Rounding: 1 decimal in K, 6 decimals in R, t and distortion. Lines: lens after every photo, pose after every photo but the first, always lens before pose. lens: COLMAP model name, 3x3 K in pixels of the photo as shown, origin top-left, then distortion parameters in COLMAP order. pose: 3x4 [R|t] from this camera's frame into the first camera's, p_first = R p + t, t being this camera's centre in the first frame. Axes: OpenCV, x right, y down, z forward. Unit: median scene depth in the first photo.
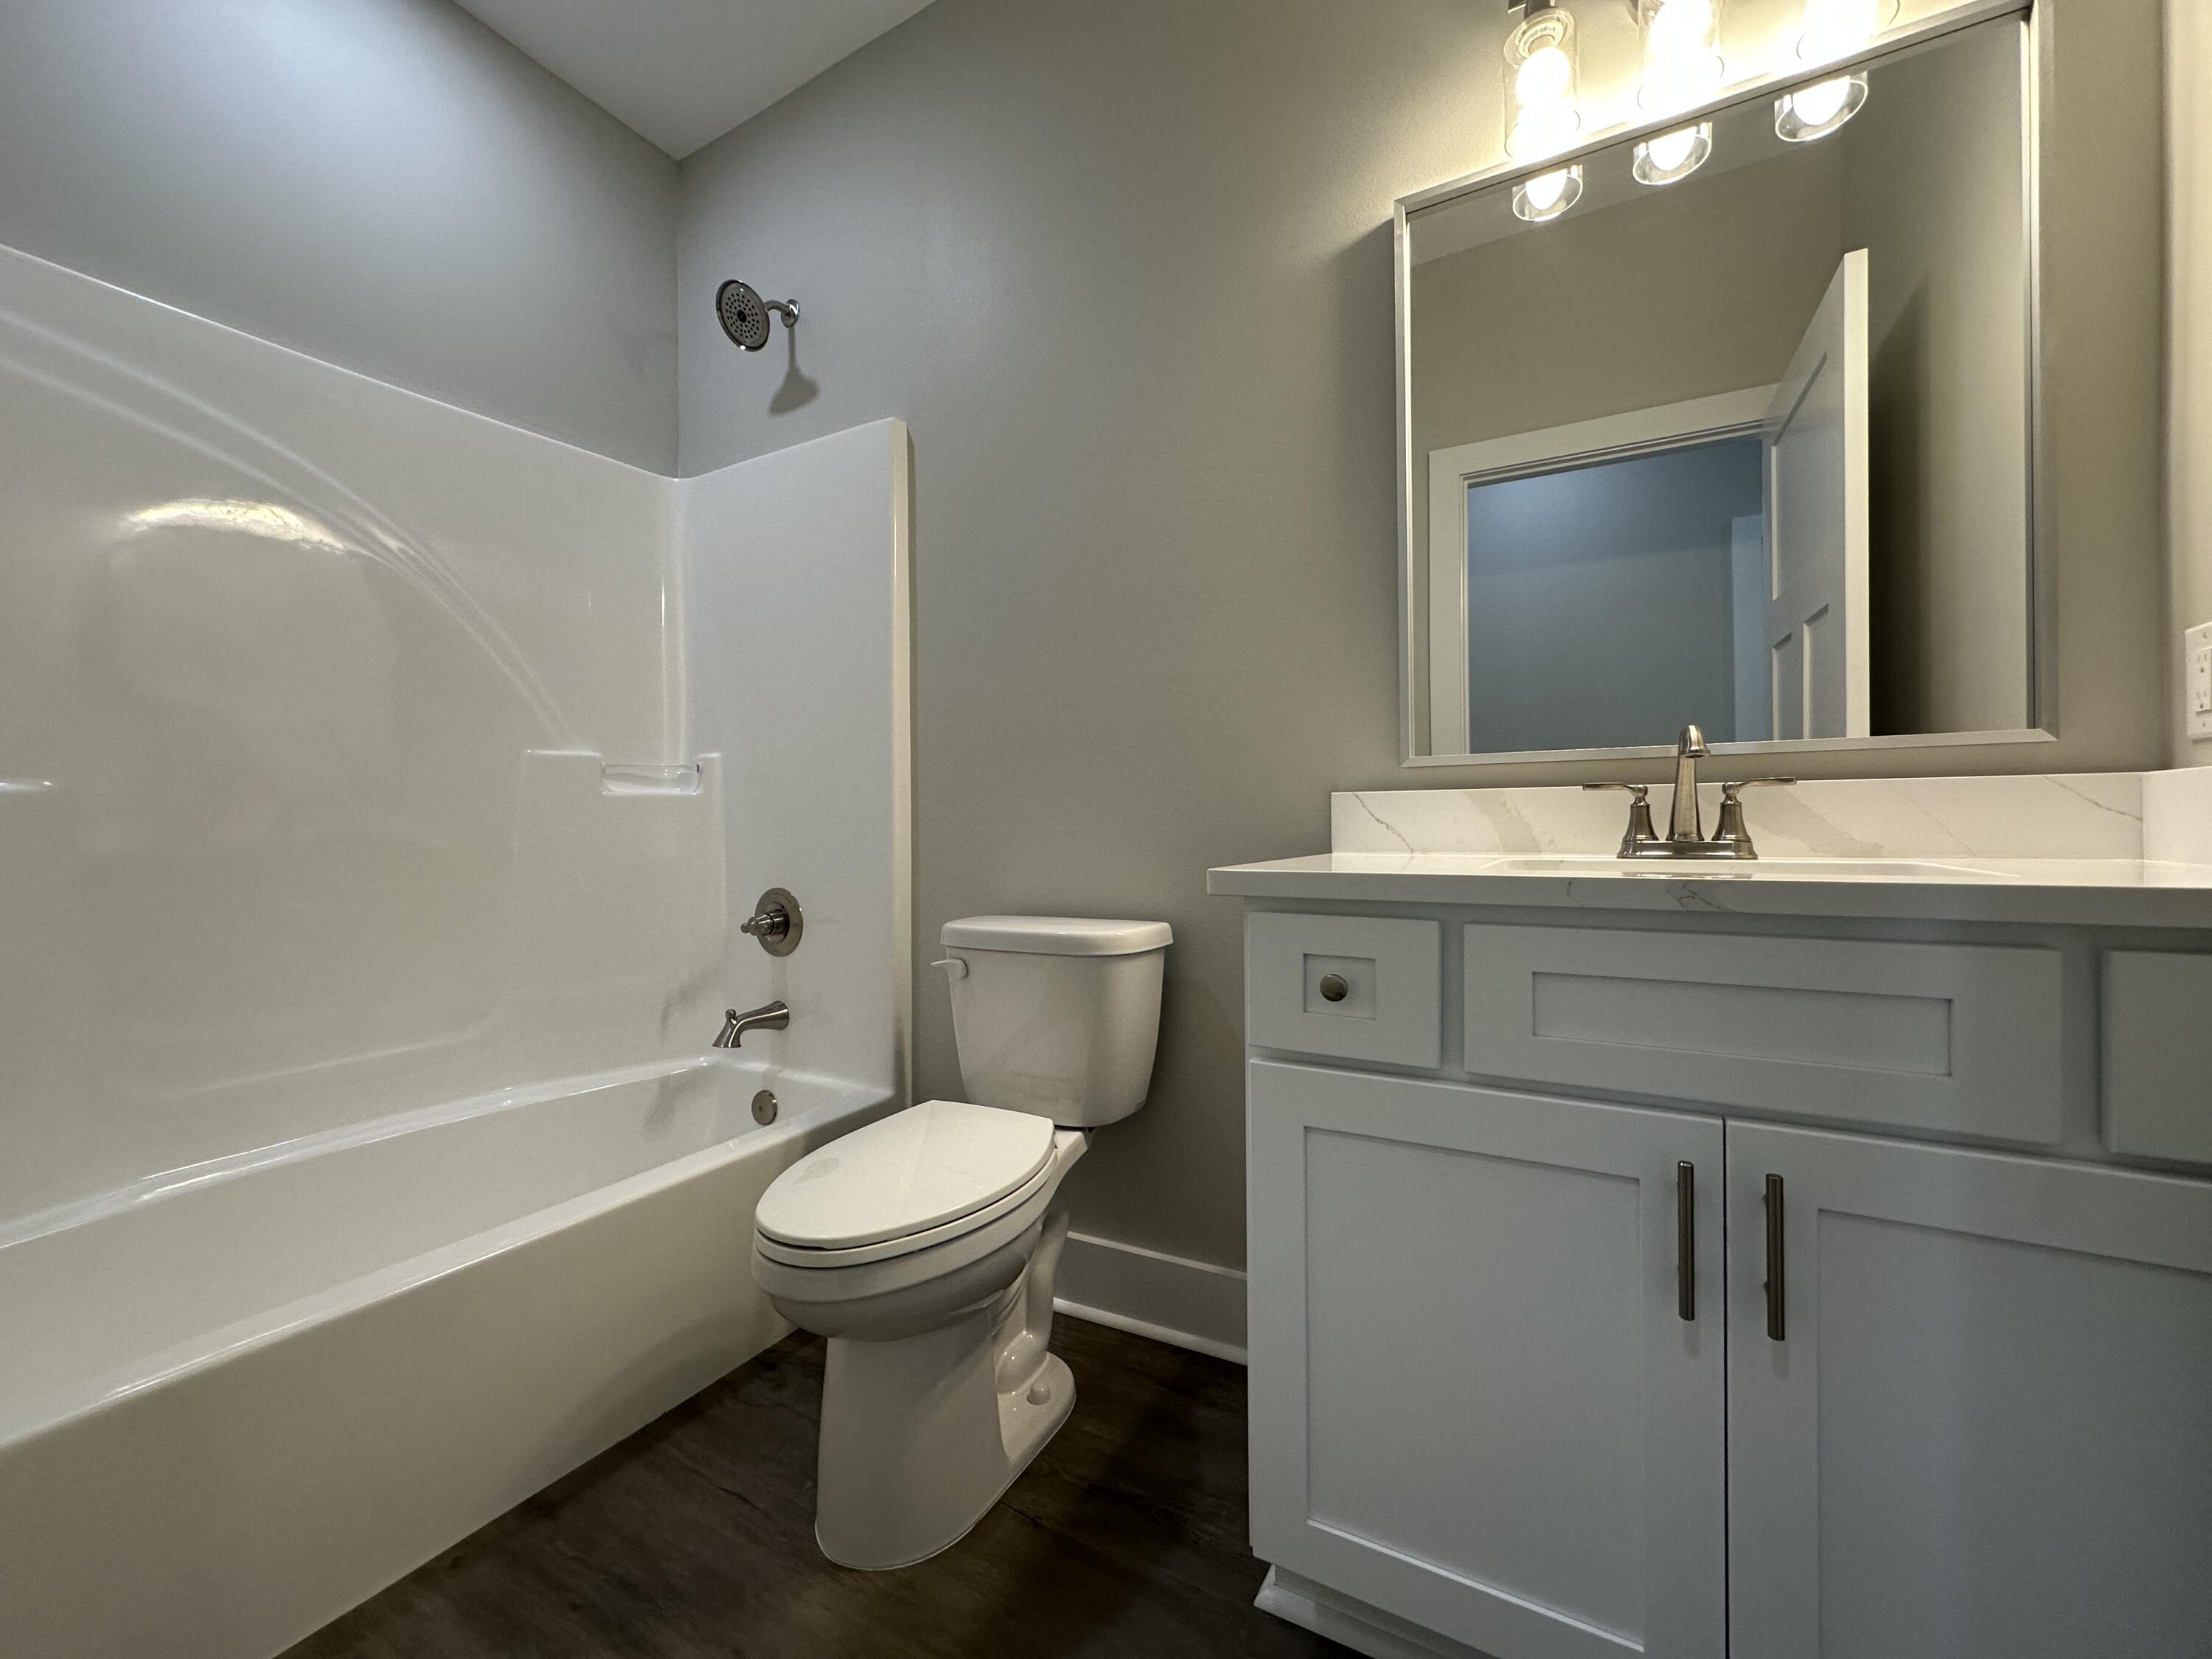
lens RADIAL K [[883.8, 0, 1105.3], [0, 883.8, 828.1], [0, 0, 1]] dist [-0.001657, 0.000288]
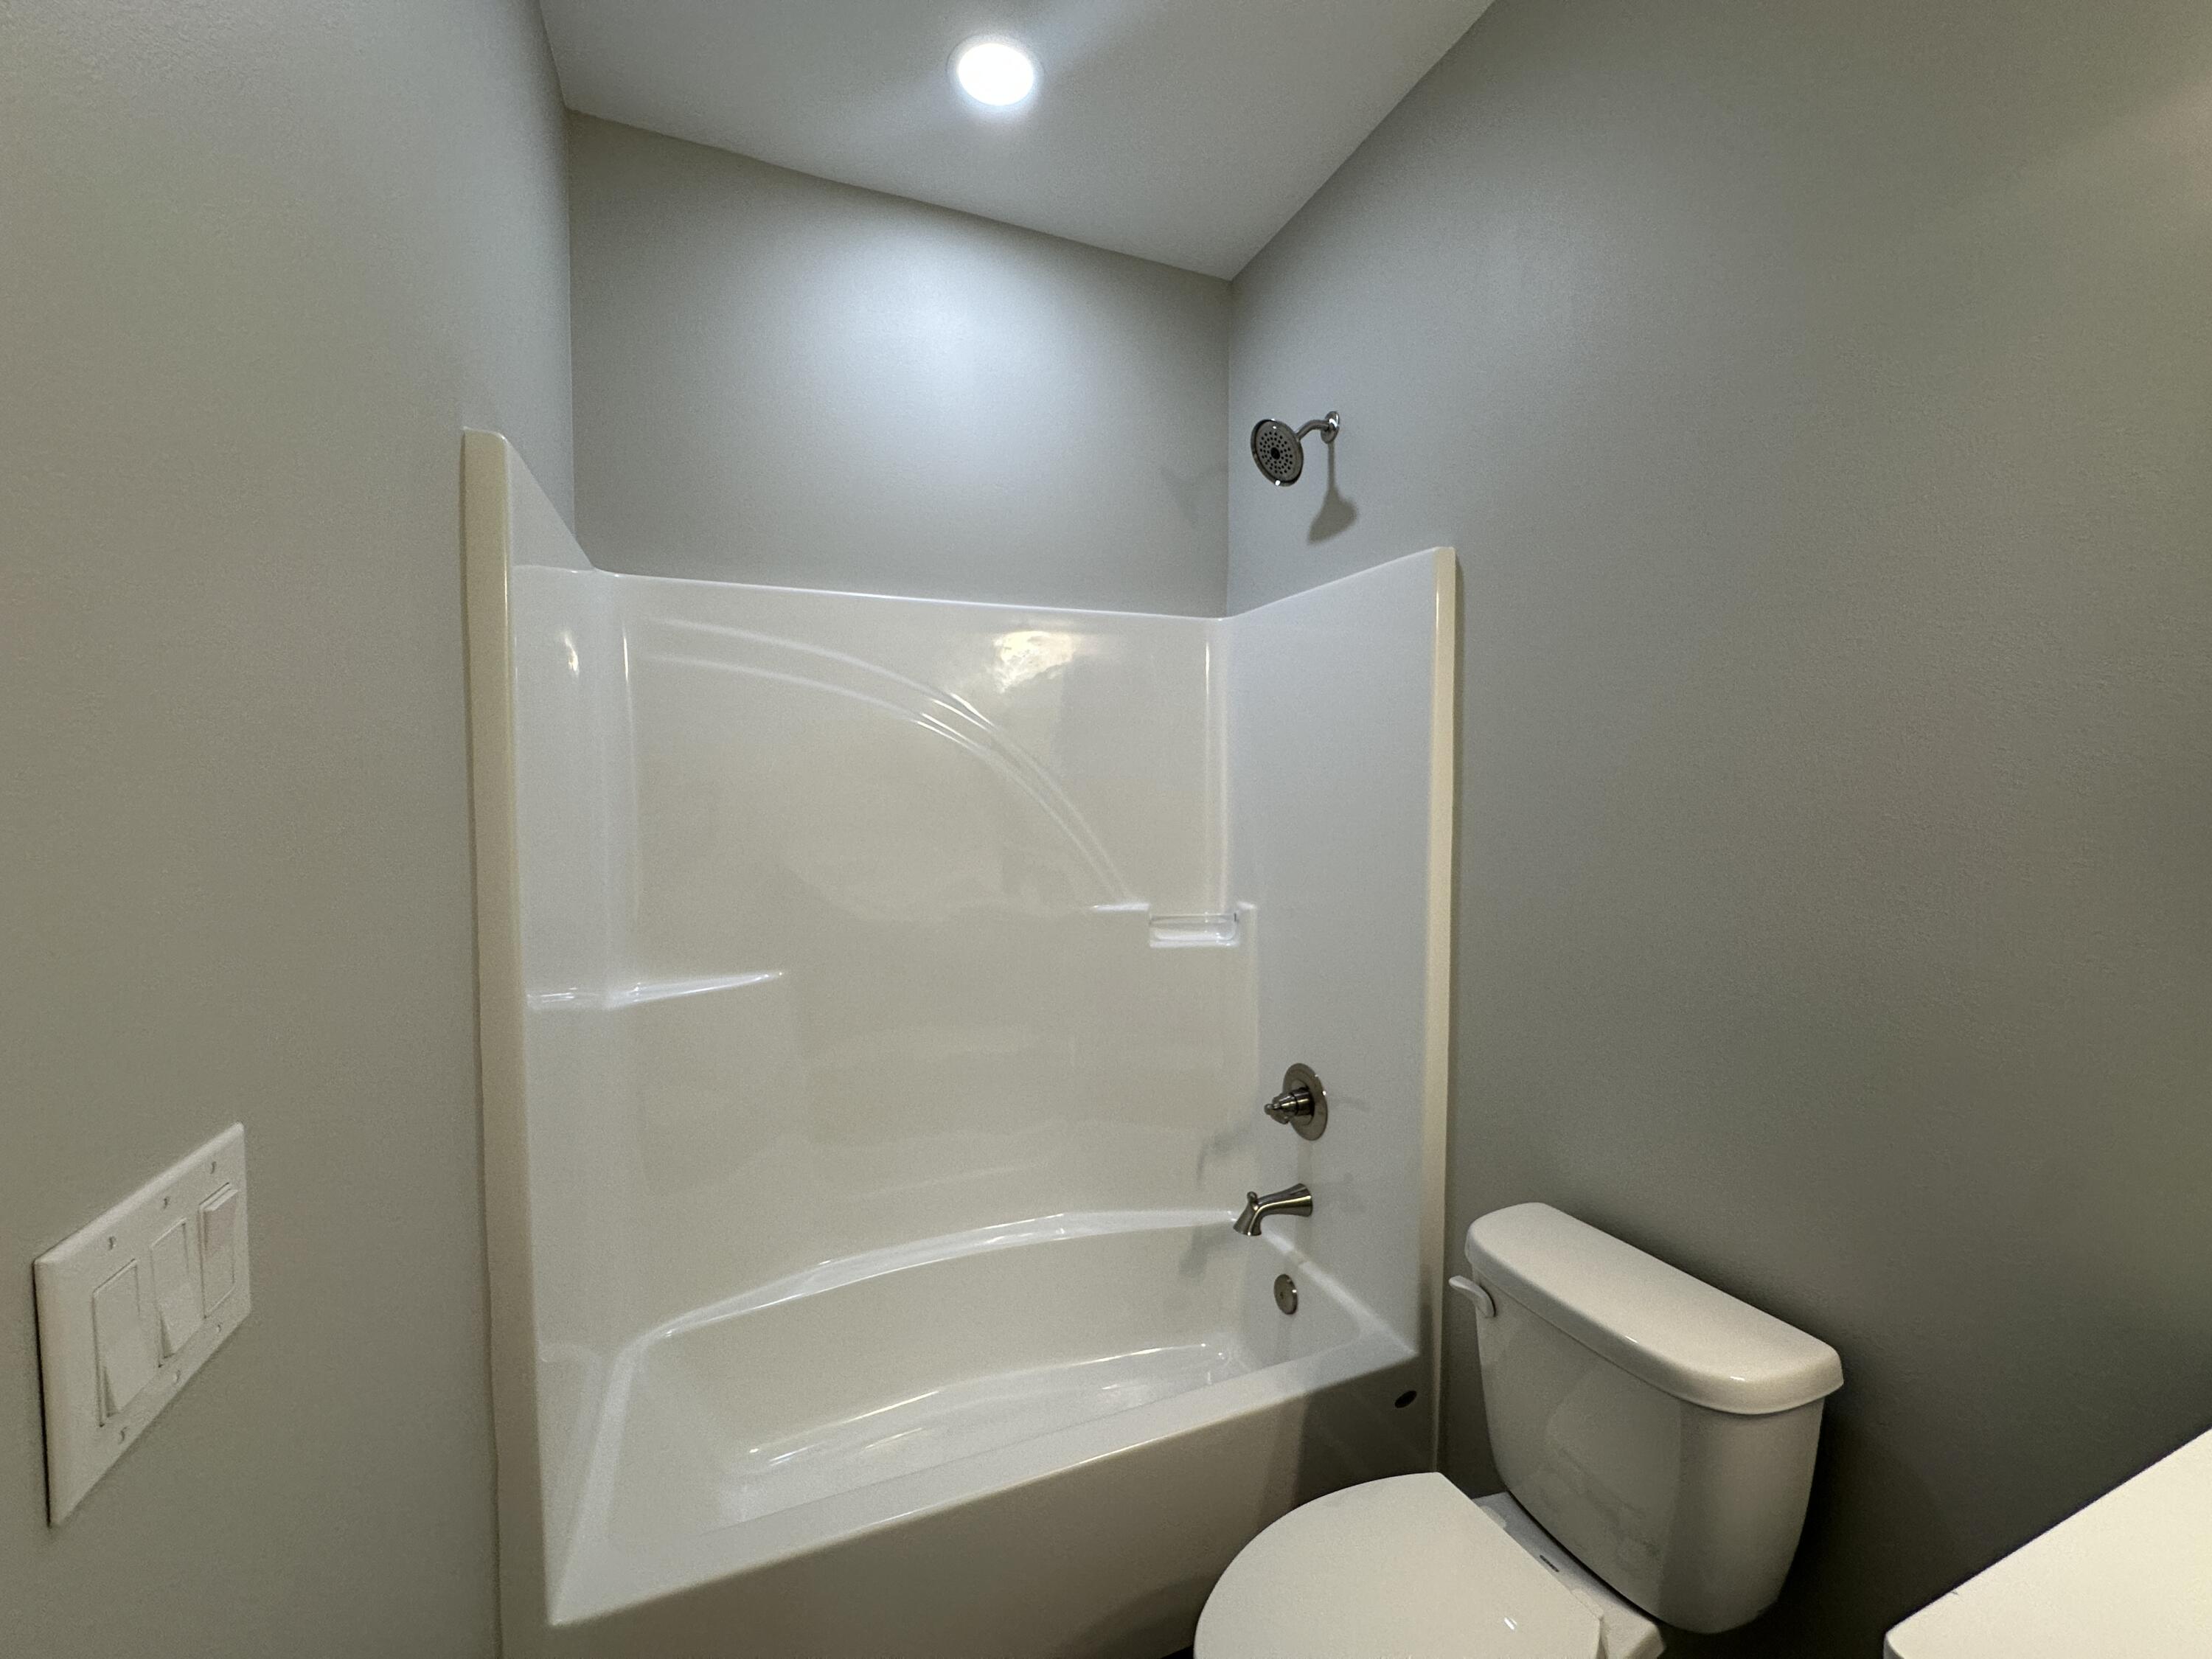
lens RADIAL K [[882.4, 0, 1103.2], [0, 882.4, 828.5], [0, 0, 1]] dist [0.001830, 0.000413]
pose [[0.785636, 0.033592, -0.617776, 0.029559], [-0.005276, 0.998852, 0.047604, -0.226167], [0.618666, -0.034140, 0.784912, 0.147705]]
